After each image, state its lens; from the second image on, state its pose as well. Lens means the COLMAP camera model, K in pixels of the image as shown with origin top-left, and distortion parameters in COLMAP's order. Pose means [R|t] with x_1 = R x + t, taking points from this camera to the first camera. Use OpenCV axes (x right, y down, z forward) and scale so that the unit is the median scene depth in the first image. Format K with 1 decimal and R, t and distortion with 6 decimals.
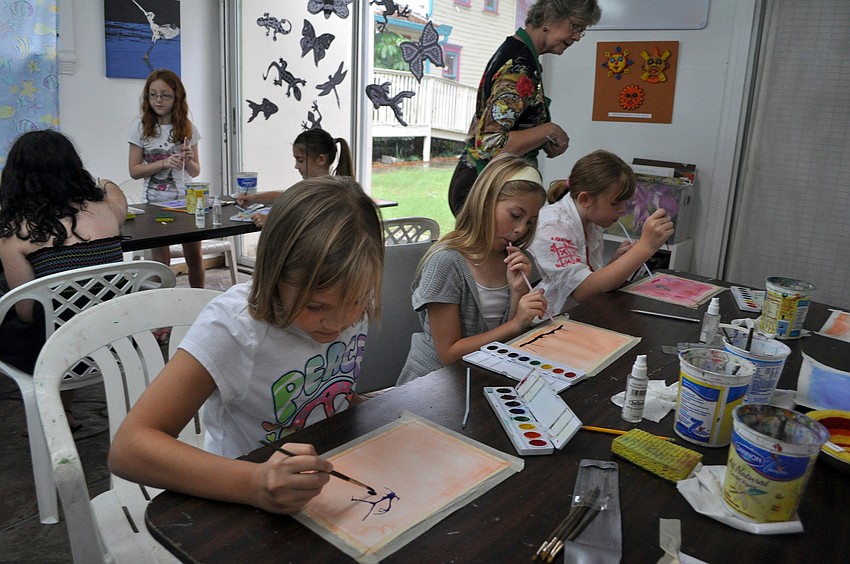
lens RADIAL K [[710.0, 0, 425.0], [0, 710.0, 282.0], [0, 0, 1]] dist [-0.069974, -0.016220]
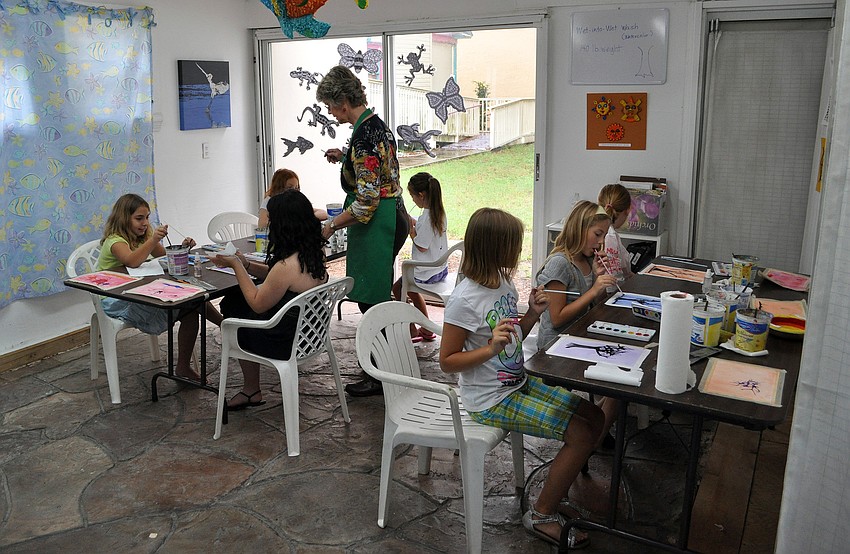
lens RADIAL K [[725.5, 0, 423.7], [0, 725.5, 241.1], [0, 0, 1]] dist [-0.073673, -0.004109]
pose [[0.993461, -0.074539, 0.086481, -0.175393], [0.079198, 0.995515, -0.051751, -0.004328], [-0.082235, 0.058261, 0.994909, -0.295488]]
